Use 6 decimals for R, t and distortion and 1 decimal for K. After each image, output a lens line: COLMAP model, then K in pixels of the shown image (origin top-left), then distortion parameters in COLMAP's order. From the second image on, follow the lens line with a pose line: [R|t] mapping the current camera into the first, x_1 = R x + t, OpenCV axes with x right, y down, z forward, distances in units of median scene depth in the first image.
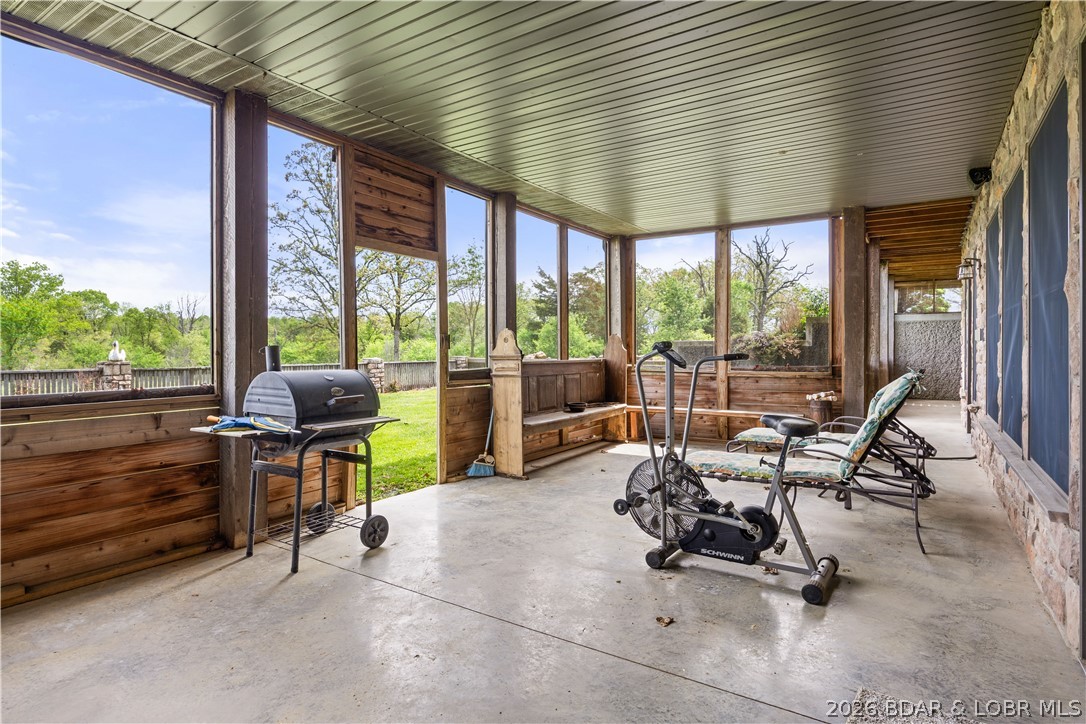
lens RADIAL K [[576.5, 0, 538.5], [0, 576.5, 353.6], [0, 0, 1]] dist [-0.003212, 0.001348]
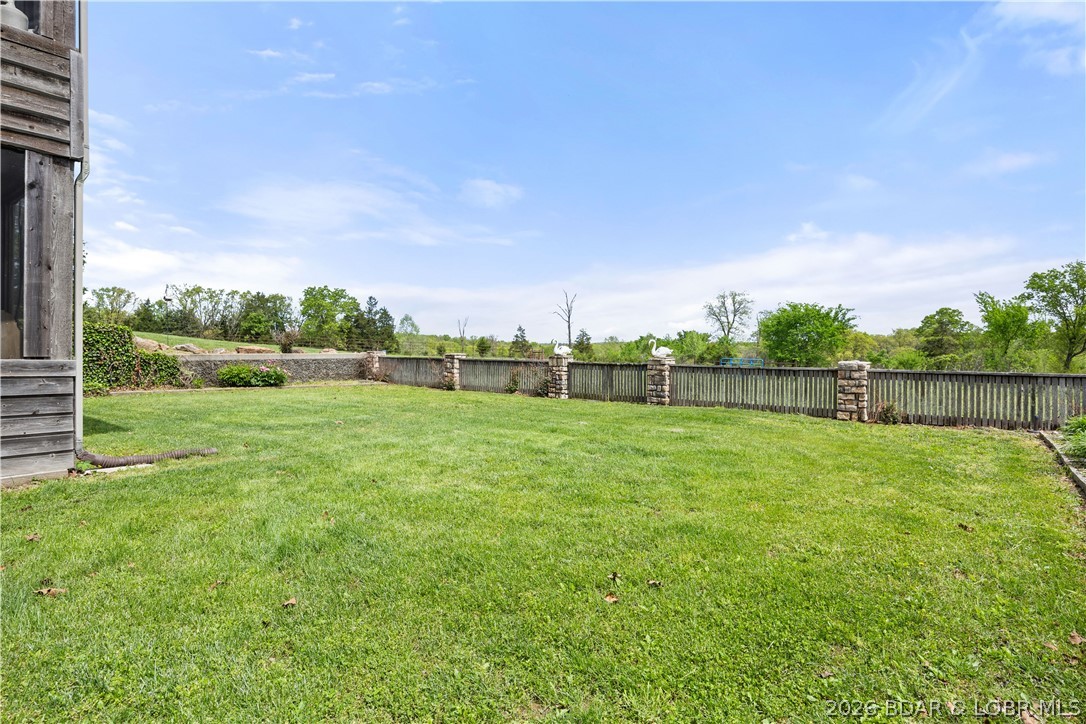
lens RADIAL K [[576.5, 0, 544.1], [0, 576.5, 355.2], [0, 0, 1]] dist [-0.003212, 0.001348]
pose [[-0.079789, 0.028664, -0.996400, 0.106175], [-0.003050, 0.999575, 0.029000, -0.004738], [0.996807, 0.005353, -0.079668, 0.226807]]
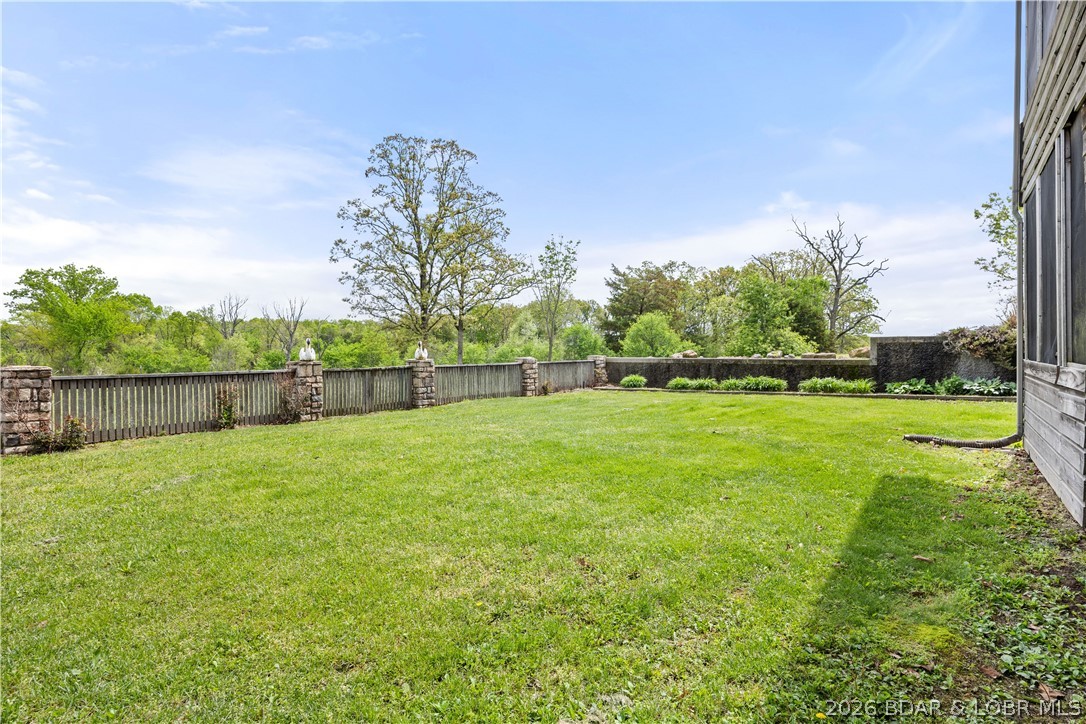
lens RADIAL K [[576.5, 0, 546.1], [0, 576.5, 360.6], [0, 0, 1]] dist [-0.003212, 0.001348]
pose [[0.999540, -0.004425, -0.029989, -0.071230], [0.004705, 0.999946, 0.009249, 0.001278], [0.029946, -0.009386, 0.999507, 0.025506]]
